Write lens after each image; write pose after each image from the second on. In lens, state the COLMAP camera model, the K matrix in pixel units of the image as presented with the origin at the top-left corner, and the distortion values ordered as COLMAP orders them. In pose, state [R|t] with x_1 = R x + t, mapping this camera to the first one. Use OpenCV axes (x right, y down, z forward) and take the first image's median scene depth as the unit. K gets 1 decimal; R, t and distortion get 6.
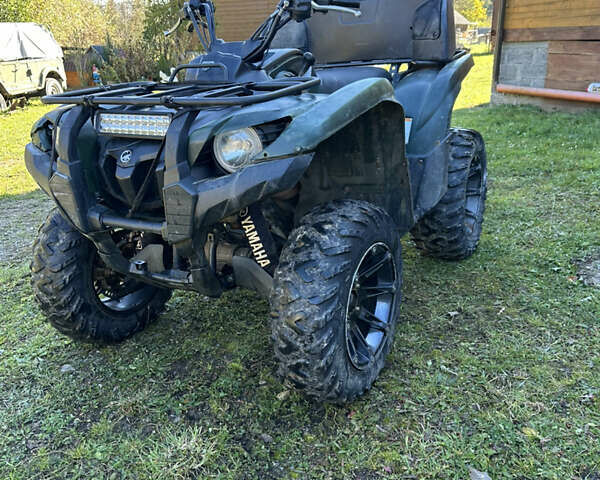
lens RADIAL K [[558.5, 0, 295.2], [0, 558.5, 231.8], [0, 0, 1]] dist [0.197072, -0.415606]
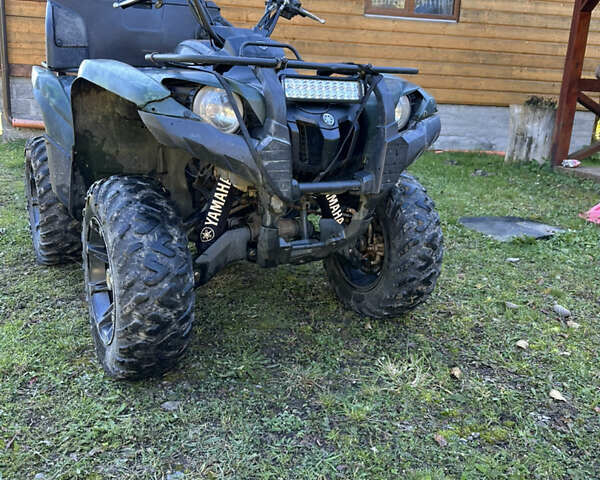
lens RADIAL K [[555.3, 0, 300.0], [0, 555.3, 240.0], [0, 0, 1]] dist [0.207355, -0.412502]
pose [[0.500442, -0.148171, 0.852997, -1.062422], [0.212682, 0.976095, 0.044776, 0.023875], [-0.839240, 0.159009, 0.519992, 0.461236]]
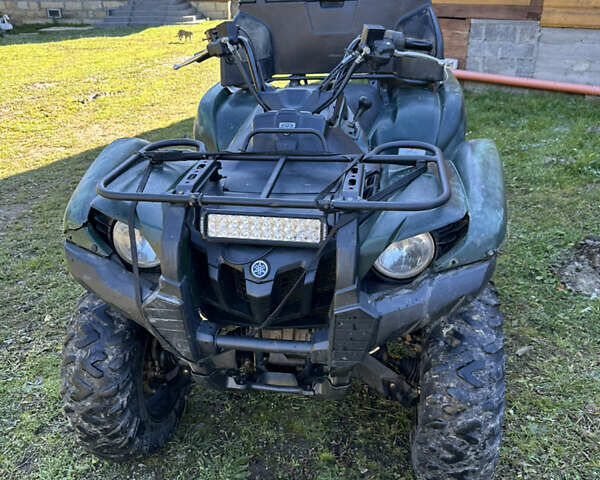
lens RADIAL K [[555.3, 0, 300.0], [0, 555.3, 240.0], [0, 0, 1]] dist [0.207355, -0.412502]
pose [[0.939692, -0.109707, 0.323948, -0.422631], [0.076979, 0.990698, 0.112209, -0.220552], [-0.333245, -0.080504, 0.939397, 0.206022]]
